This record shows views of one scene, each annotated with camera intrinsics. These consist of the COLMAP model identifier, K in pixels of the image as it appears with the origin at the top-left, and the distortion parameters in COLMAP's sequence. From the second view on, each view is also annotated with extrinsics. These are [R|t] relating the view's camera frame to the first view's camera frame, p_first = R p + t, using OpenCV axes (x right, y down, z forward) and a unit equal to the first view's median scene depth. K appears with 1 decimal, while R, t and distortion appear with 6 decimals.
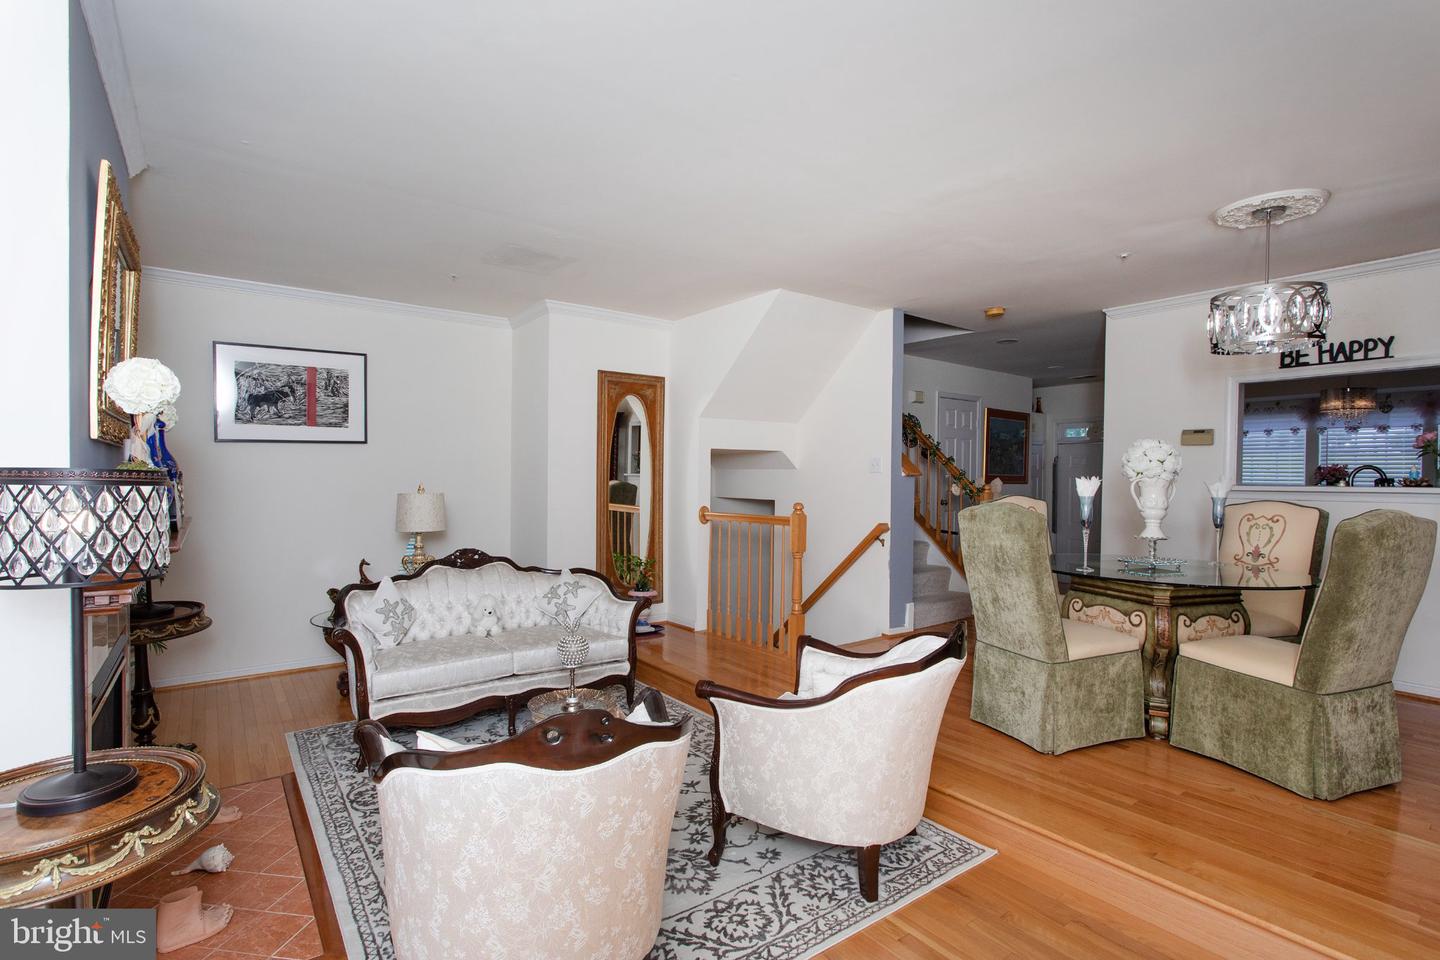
lens RADIAL K [[676.2, 0, 755.4], [0, 676.2, 492.9], [0, 0, 1]] dist [-0.000032, 0.000110]
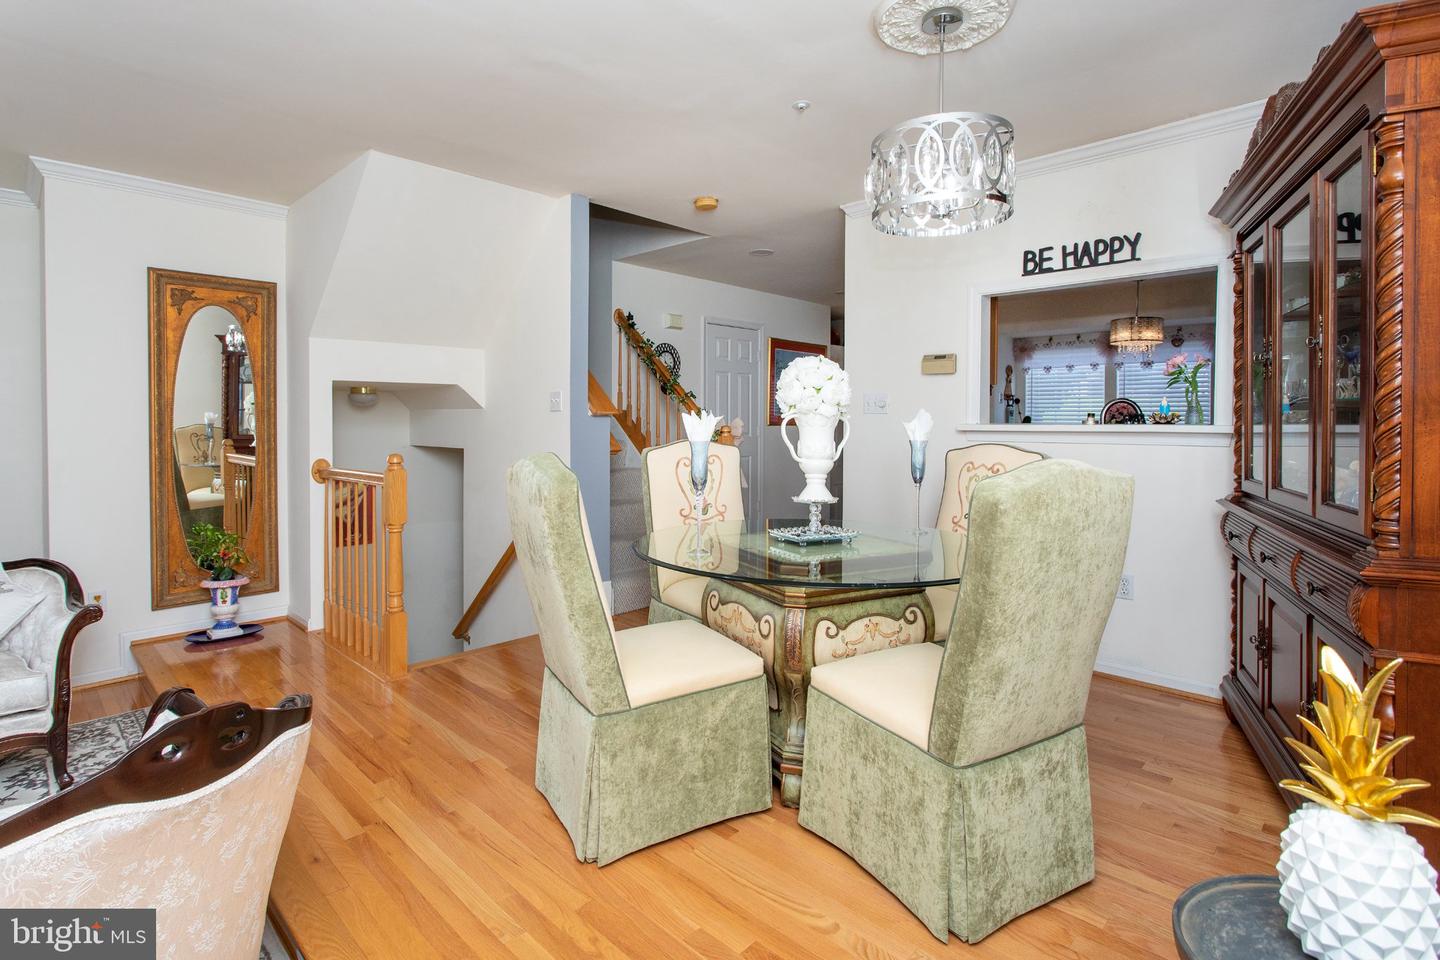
lens RADIAL K [[694.0, 0, 743.8], [0, 694.0, 437.6], [0, 0, 1]] dist [-0.012773, 0.000924]
pose [[0.988496, -0.010125, 0.150910, 0.390275], [0.010100, 0.999949, 0.000934, 0.001030], [-0.150912, 0.000601, 0.988547, 0.295136]]
